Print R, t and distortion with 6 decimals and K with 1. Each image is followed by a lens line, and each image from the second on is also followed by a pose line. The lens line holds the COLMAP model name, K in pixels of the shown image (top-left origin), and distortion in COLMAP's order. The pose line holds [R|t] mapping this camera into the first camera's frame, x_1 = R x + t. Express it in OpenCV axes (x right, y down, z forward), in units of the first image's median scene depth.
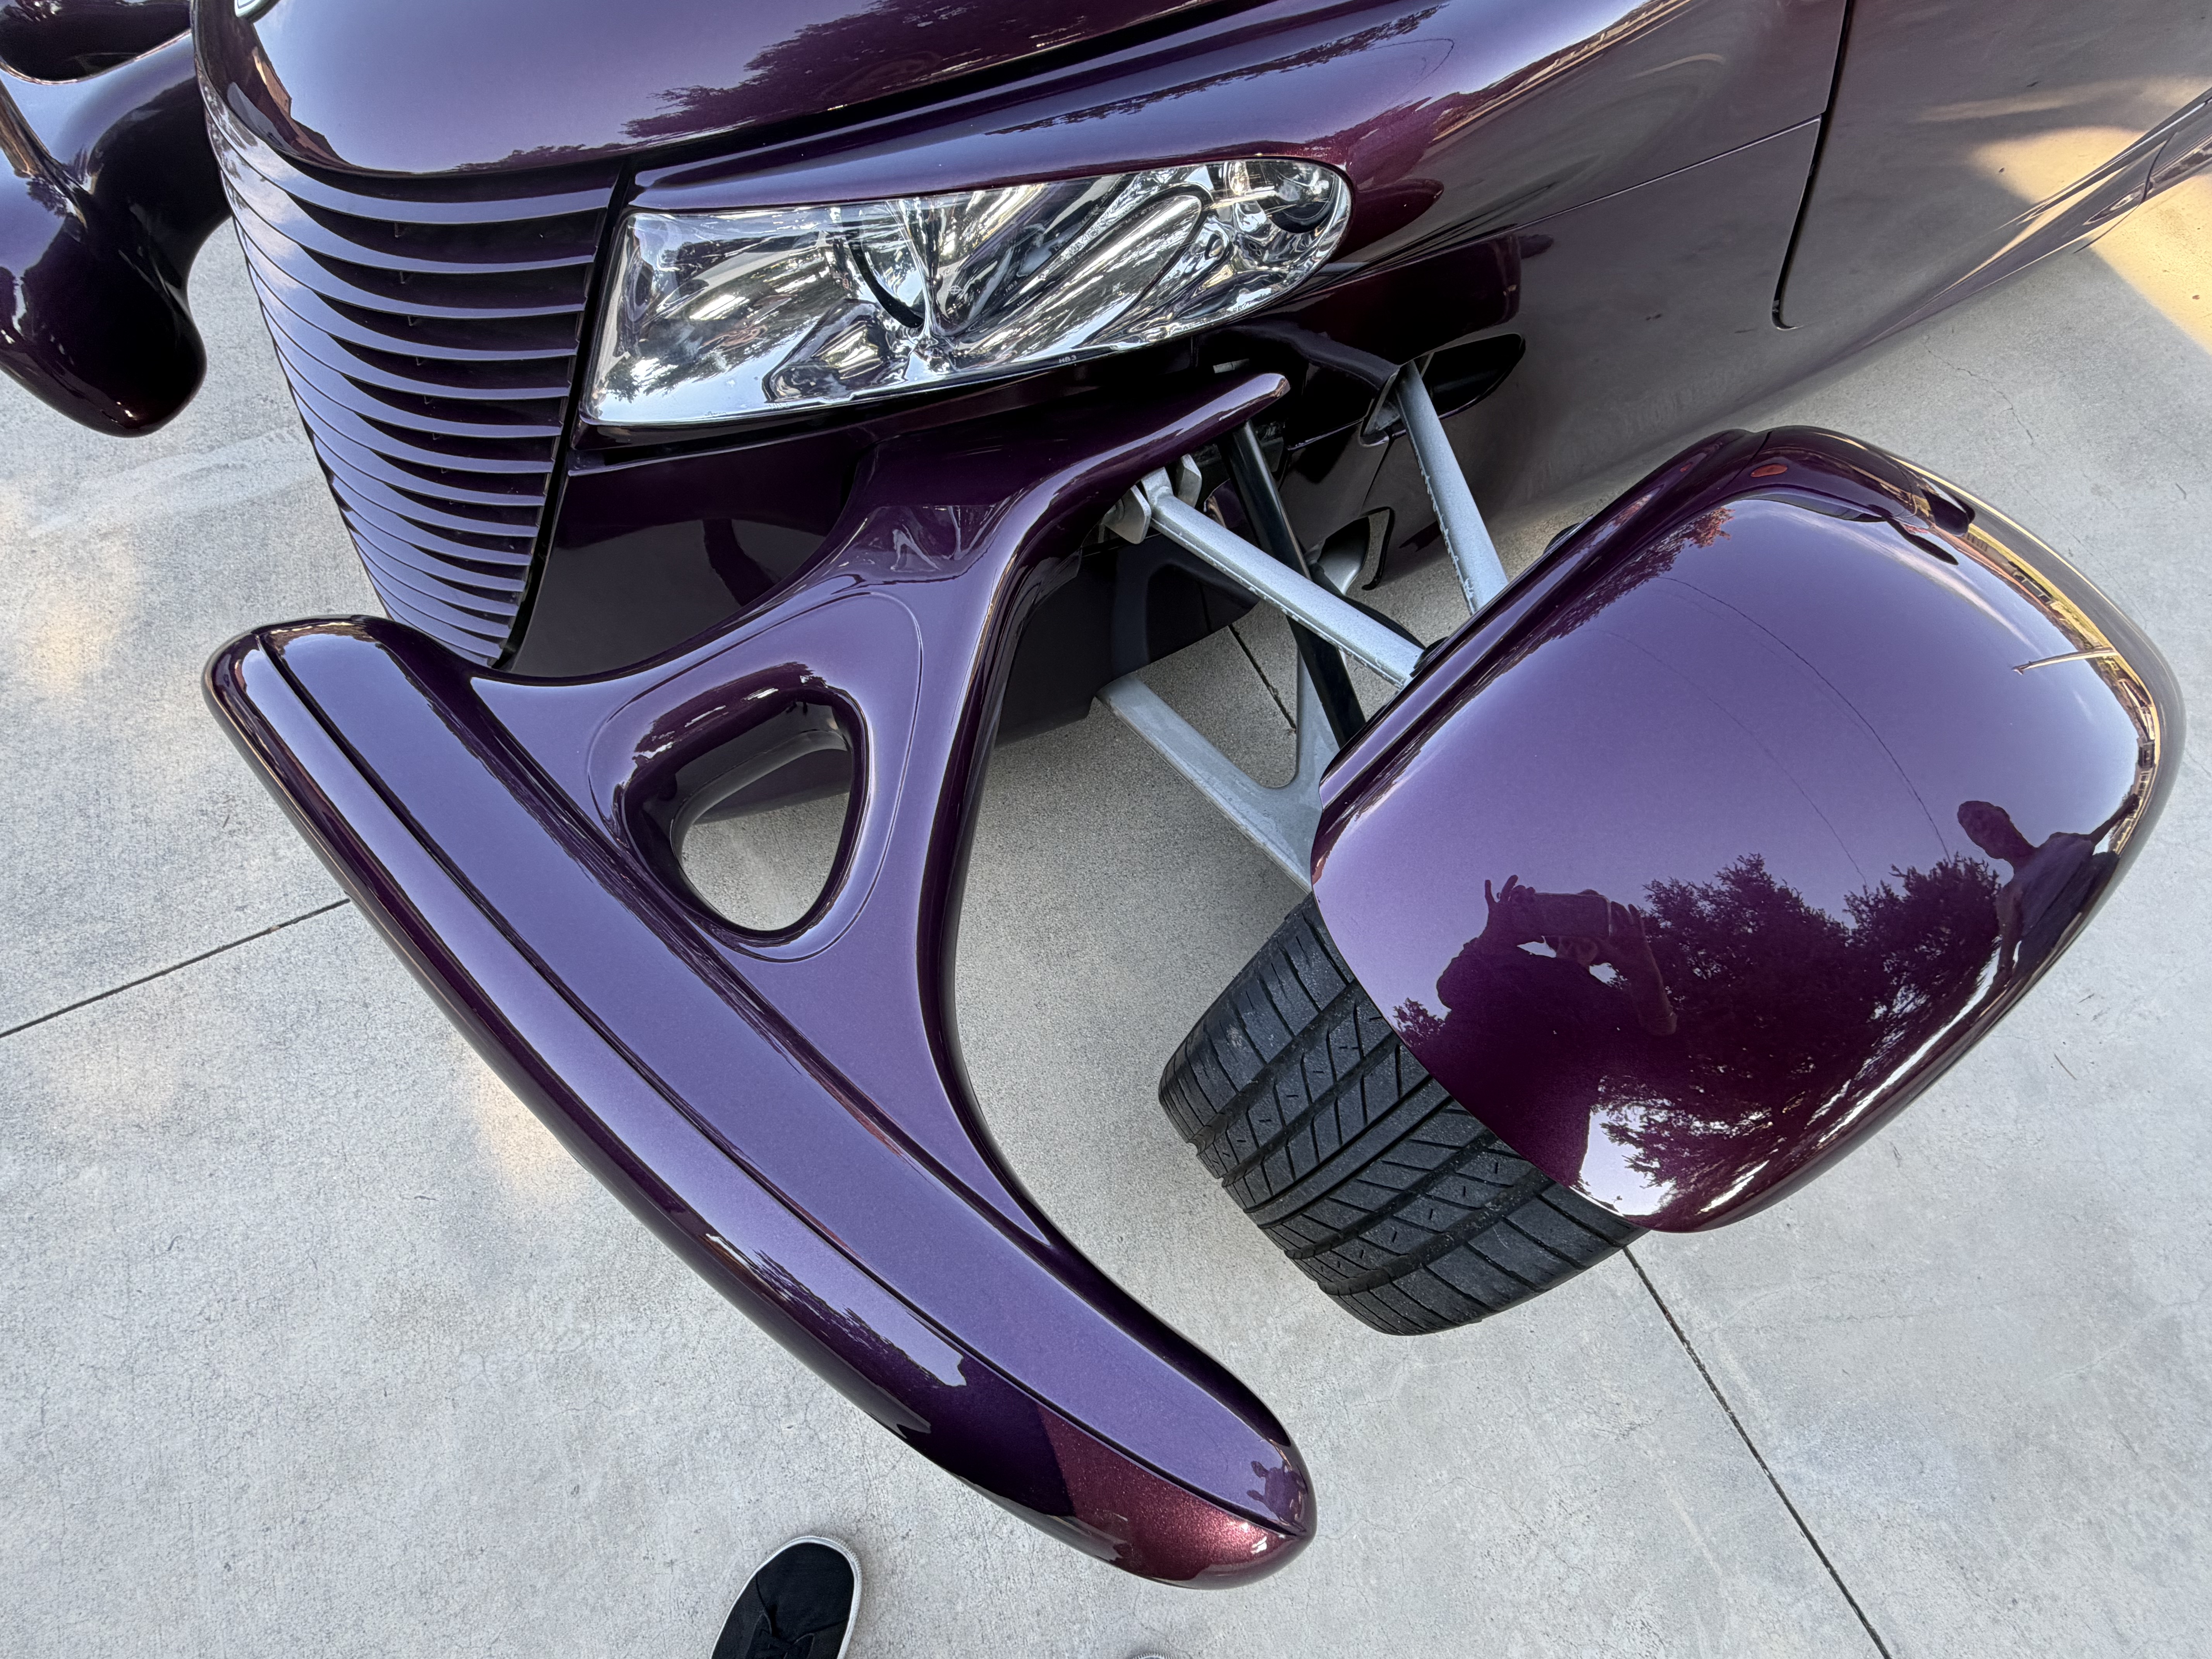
lens RADIAL K [[998.4, 0, 1104.7], [0, 998.4, 830.5], [0, 0, 1]] dist [0.000383, 0.000184]
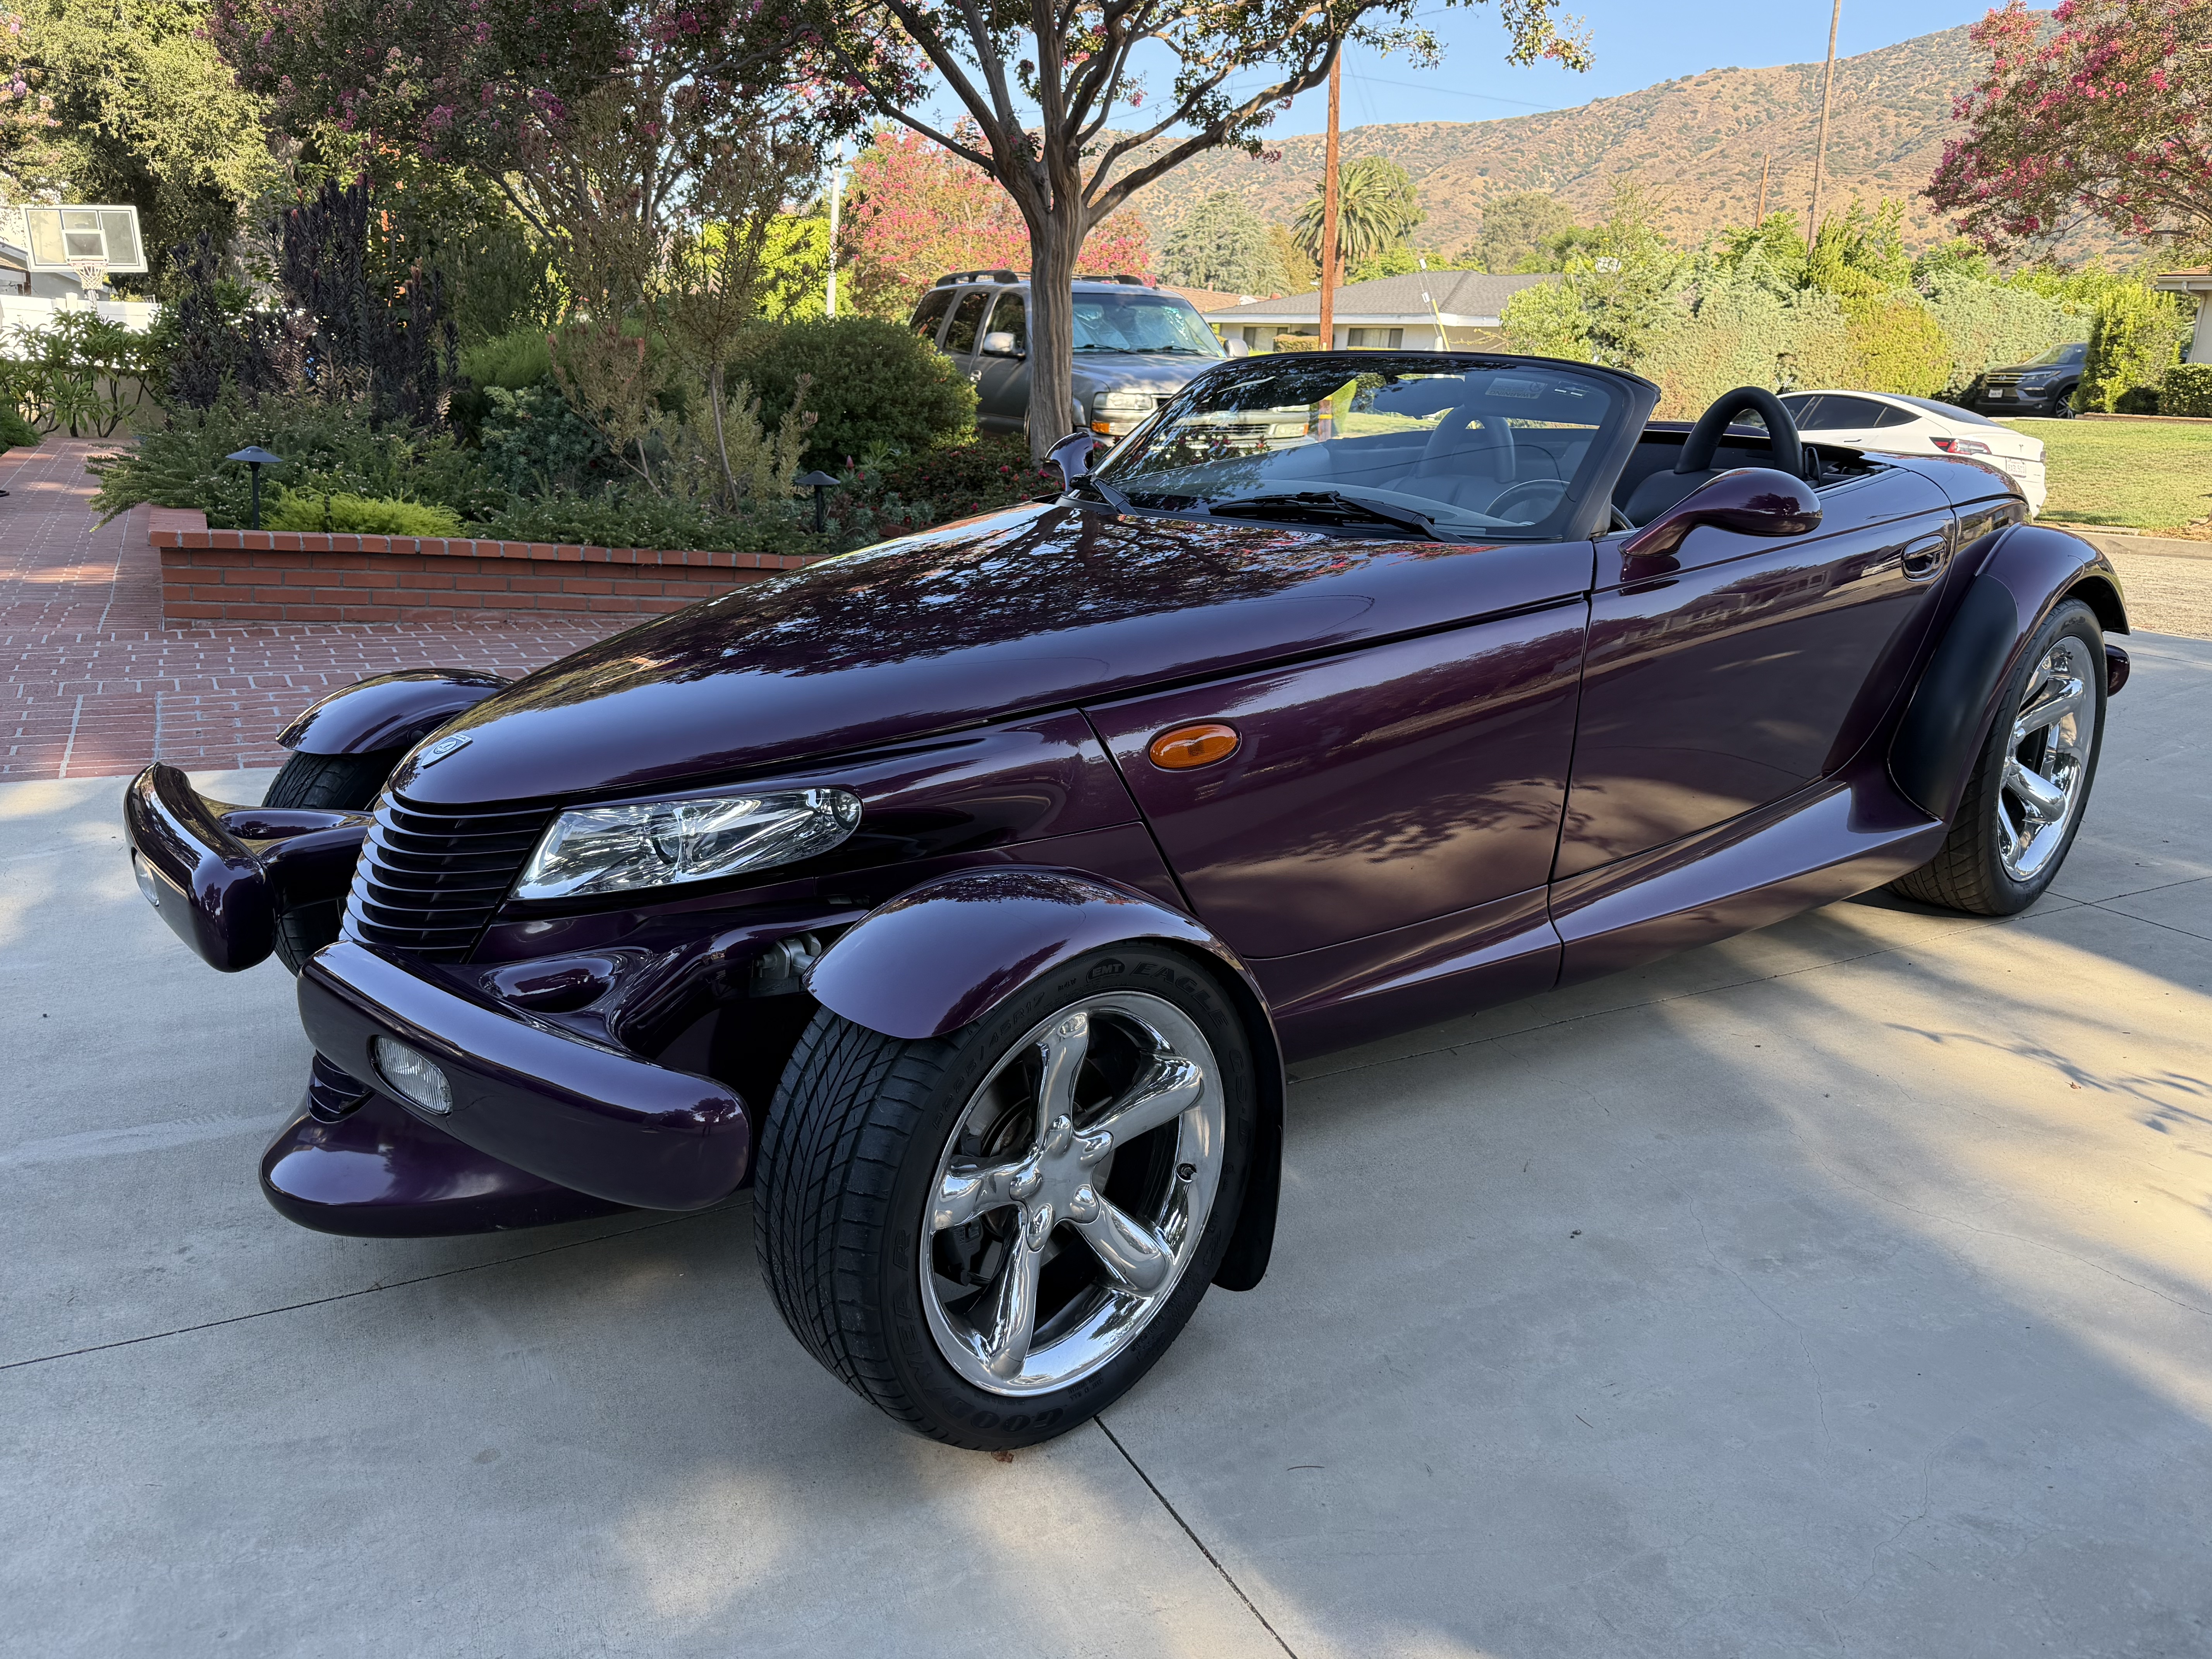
lens RADIAL K [[1699.6, 0, 1105.1], [0, 1699.6, 819.5], [0, 0, 1]] dist [0.039767, -0.055191]
pose [[0.999636, -0.024154, 0.011995, 0.444226], [0.024460, 0.624721, -0.780465, 1.480397], [0.011358, 0.780475, 0.625084, -0.875164]]
